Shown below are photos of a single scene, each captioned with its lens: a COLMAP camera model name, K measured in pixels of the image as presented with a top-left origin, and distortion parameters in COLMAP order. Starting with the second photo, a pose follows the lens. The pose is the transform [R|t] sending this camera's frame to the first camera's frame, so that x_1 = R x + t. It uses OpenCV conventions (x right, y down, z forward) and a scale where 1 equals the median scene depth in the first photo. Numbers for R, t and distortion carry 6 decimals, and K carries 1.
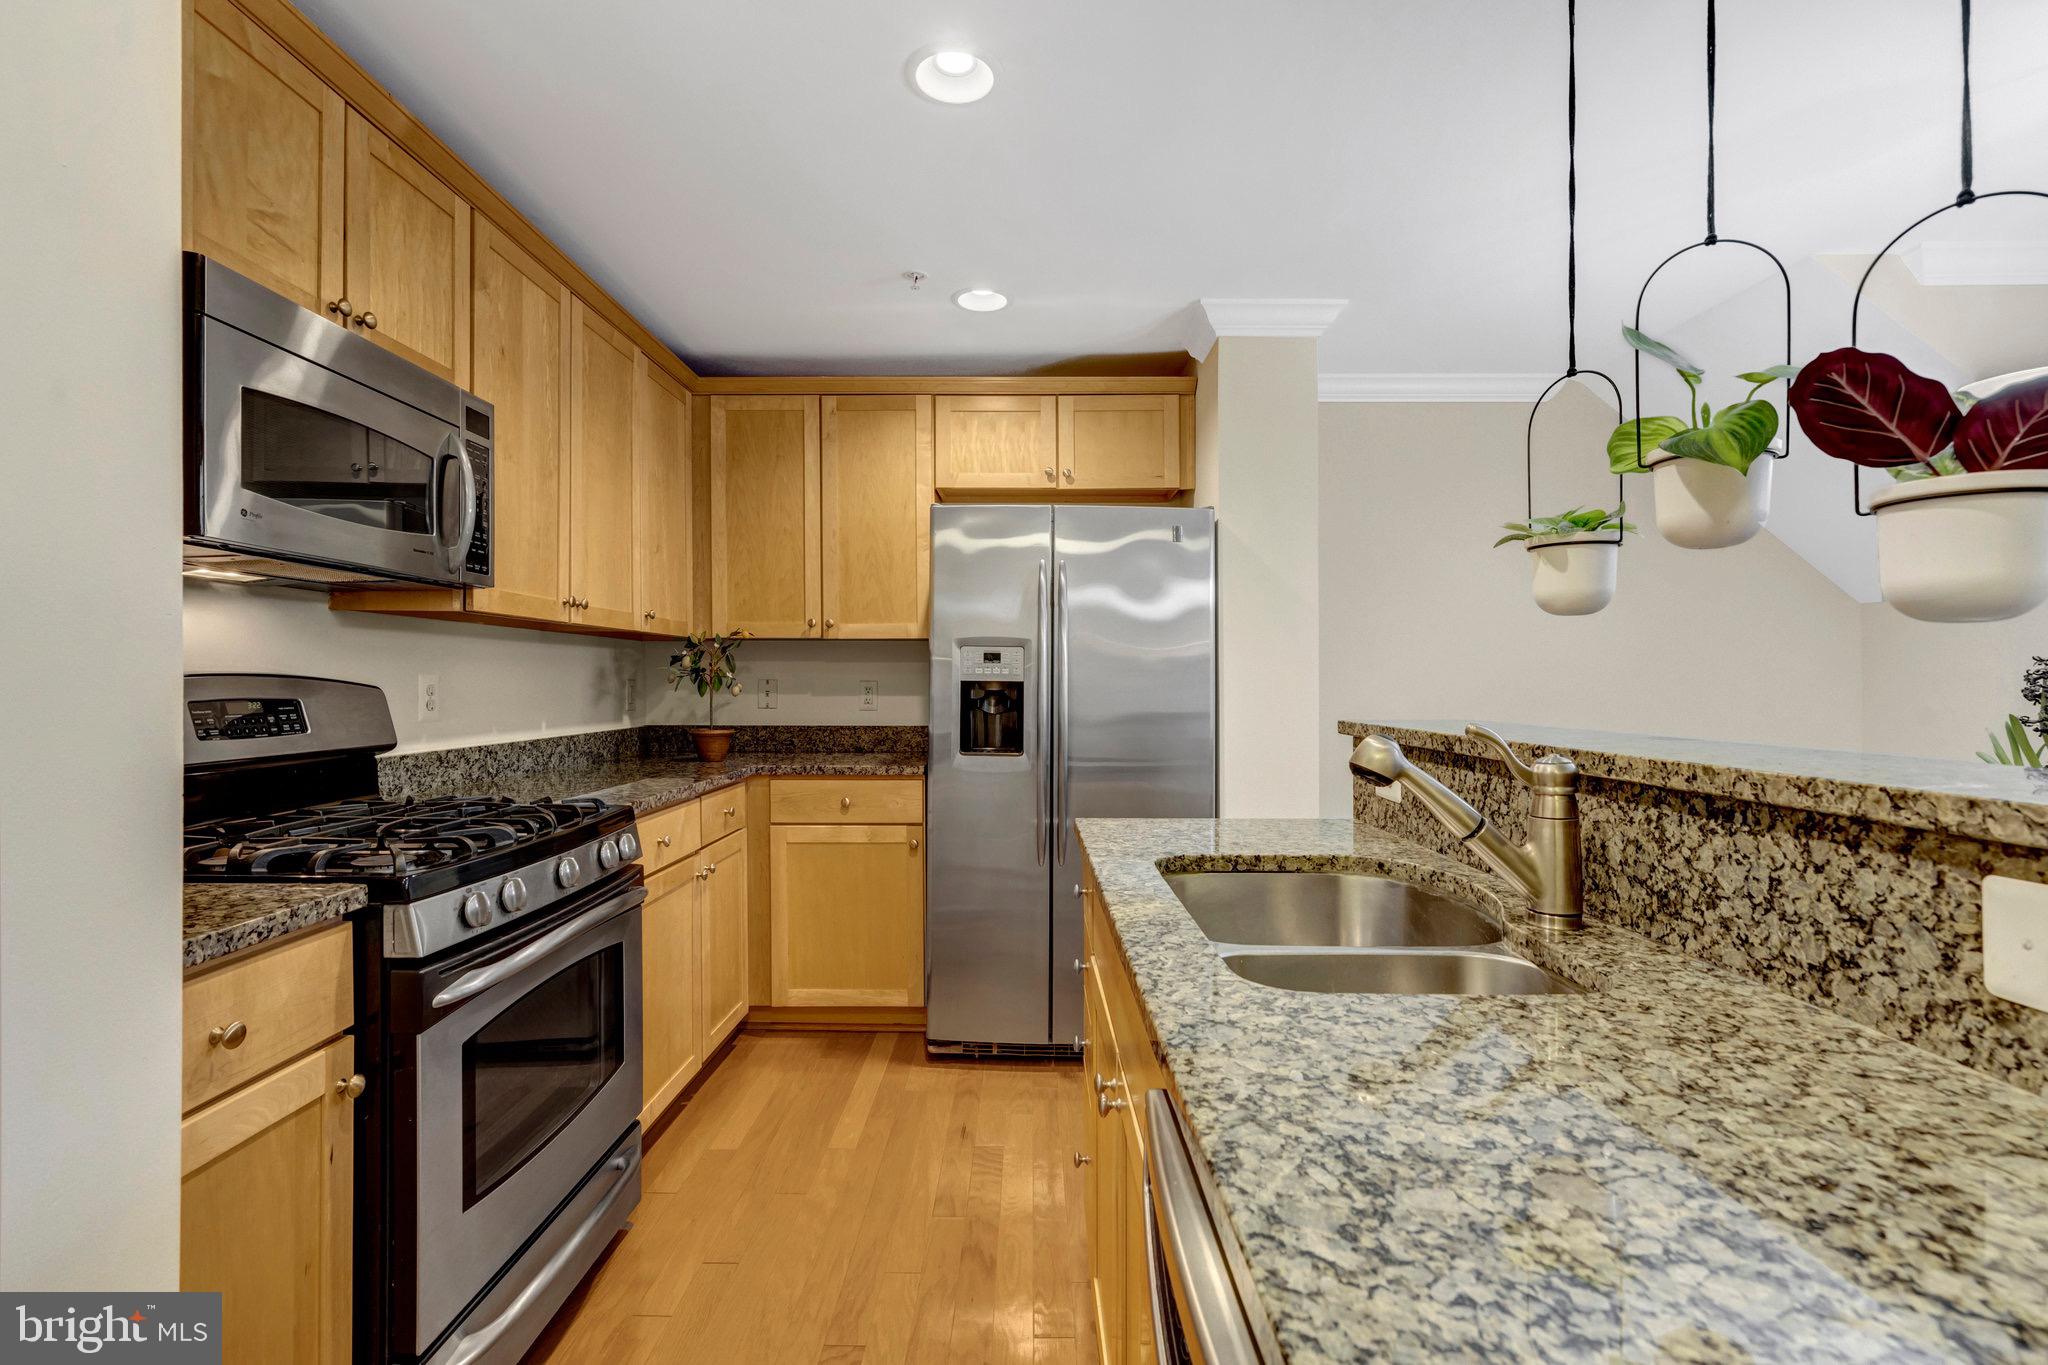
lens RADIAL K [[935.9, 0, 1031.2], [0, 935.9, 677.0], [0, 0, 1]] dist [-0.003637, 0.000246]
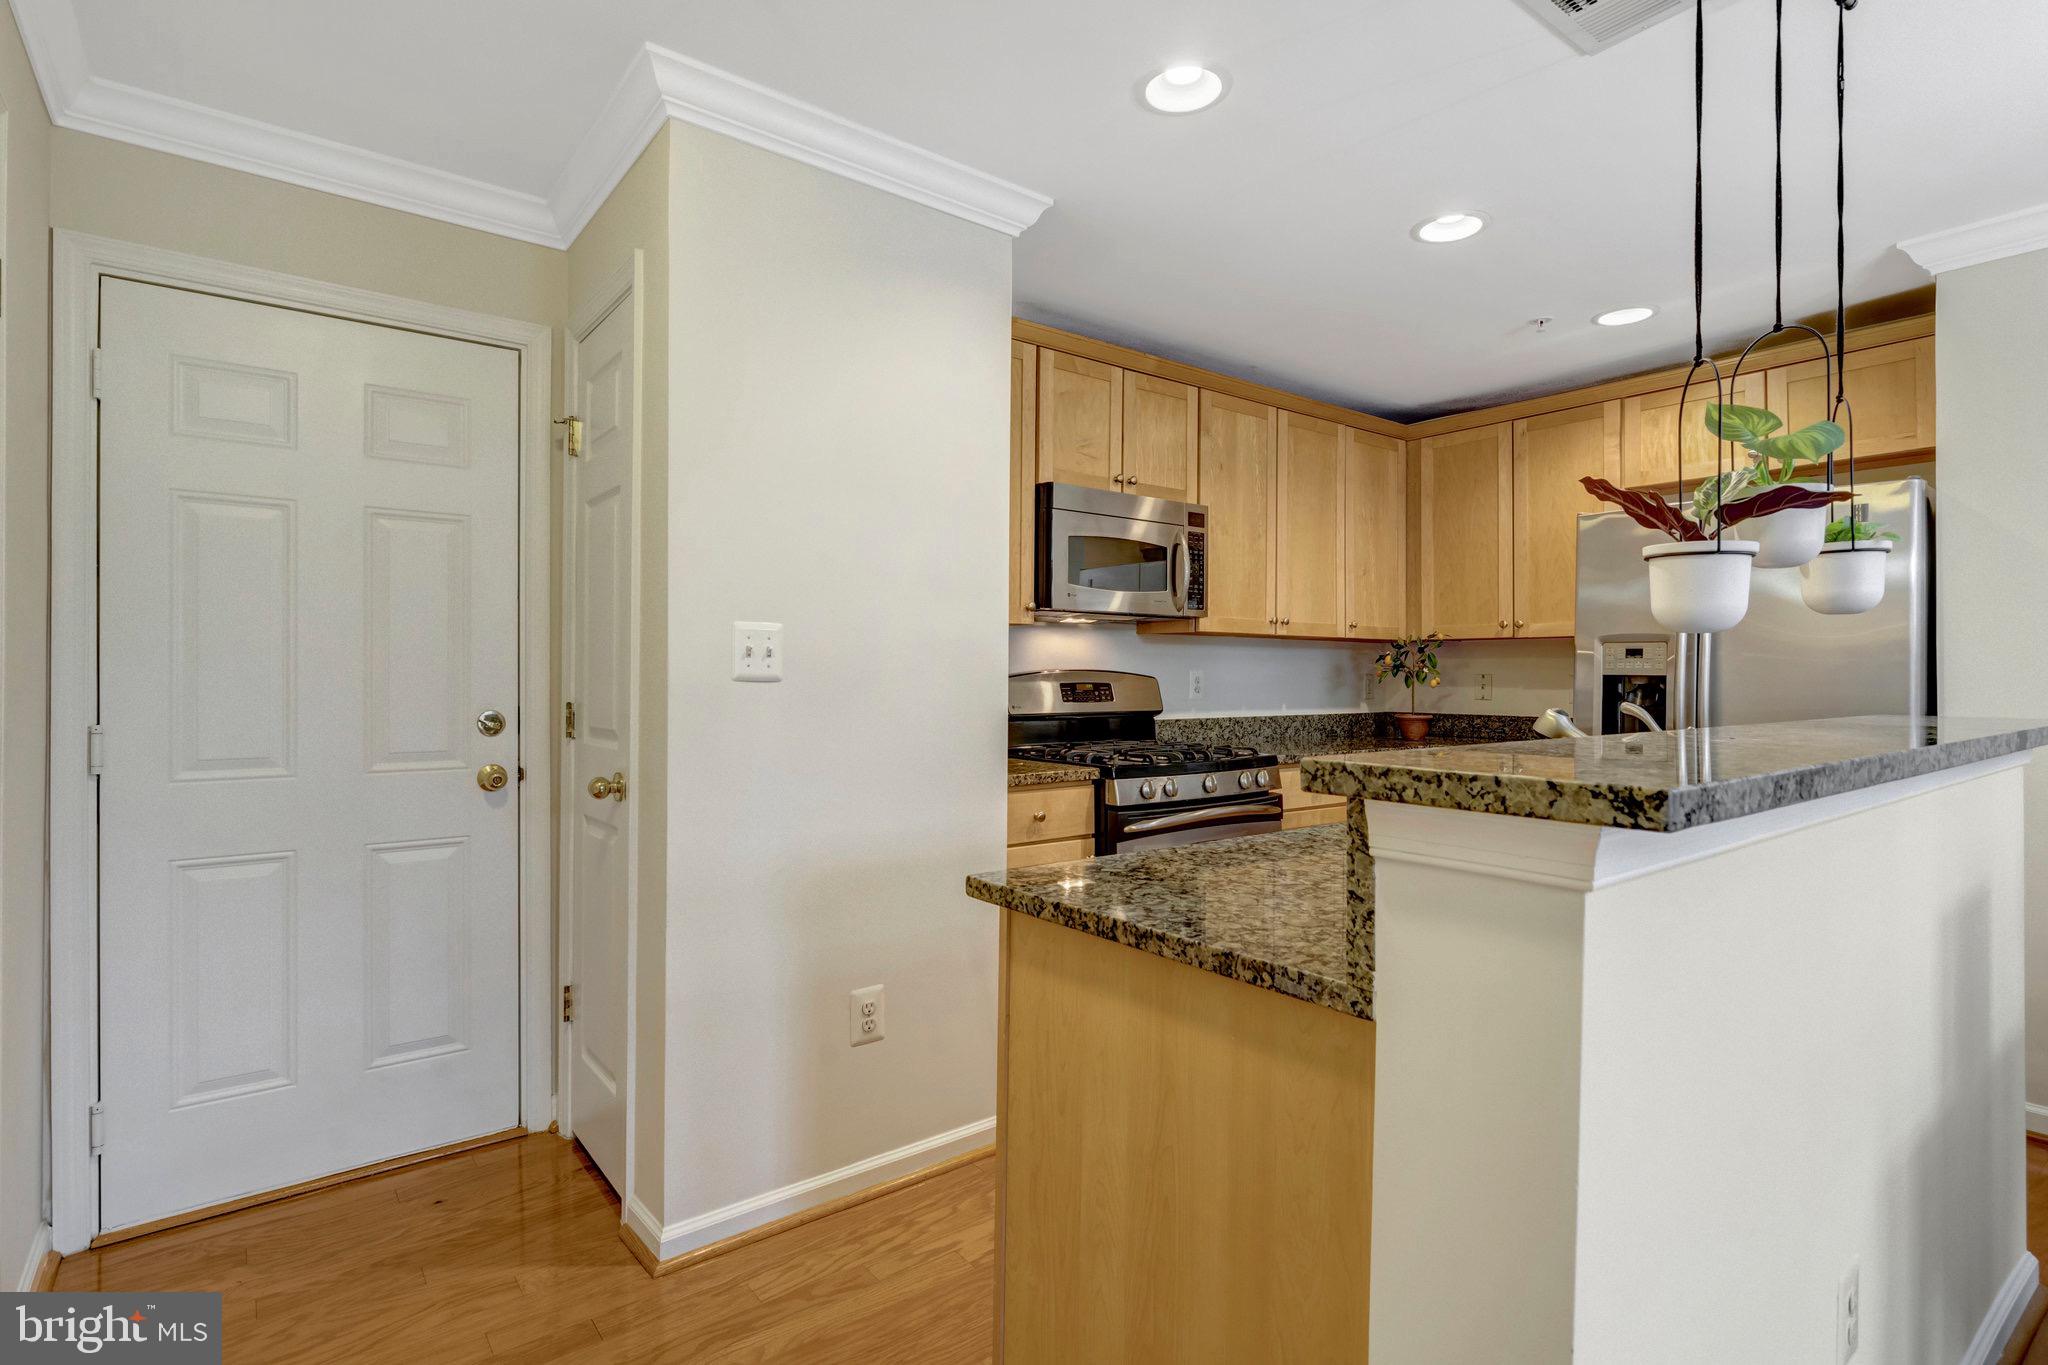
lens RADIAL K [[1007.9, 0, 1022.4], [0, 1007.9, 685.0], [0, 0, 1]] dist [-0.020654, -0.003322]
pose [[0.611013, 0.008032, -0.791580, 0.430340], [0.000132, 0.999947, 0.010249, 0.003644], [0.791621, -0.006366, 0.610980, -0.232751]]
